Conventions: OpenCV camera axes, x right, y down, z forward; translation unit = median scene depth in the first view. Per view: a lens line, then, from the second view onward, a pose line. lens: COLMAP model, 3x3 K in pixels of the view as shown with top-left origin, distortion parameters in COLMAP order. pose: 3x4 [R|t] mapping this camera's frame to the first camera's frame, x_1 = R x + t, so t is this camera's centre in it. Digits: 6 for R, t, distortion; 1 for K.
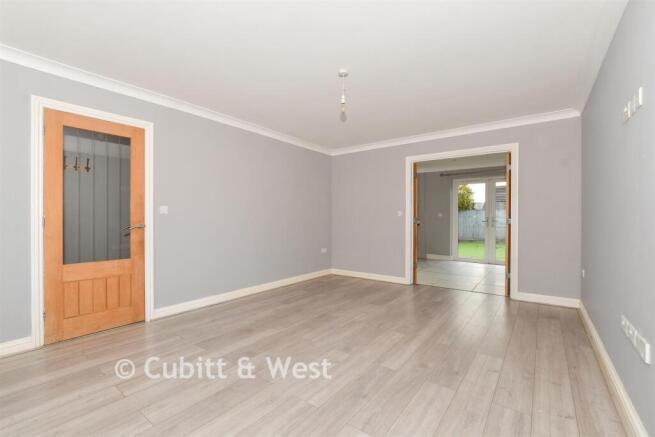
lens RADIAL K [[283.7, 0, 327.5], [0, 283.7, 218.5], [0, 0, 1]] dist [-0.043116, -0.000176]
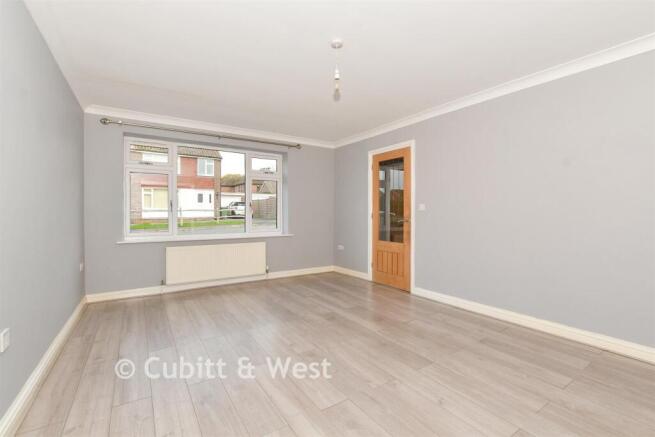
lens RADIAL K [[291.2, 0, 326.9], [0, 291.2, 212.6], [0, 0, 1]] dist [-0.034235, -0.000061]
pose [[-0.340367, -0.001765, -0.940291, 0.863305], [-0.001050, 0.999998, -0.001497, -0.006816], [0.940292, 0.000478, -0.340368, 1.240592]]
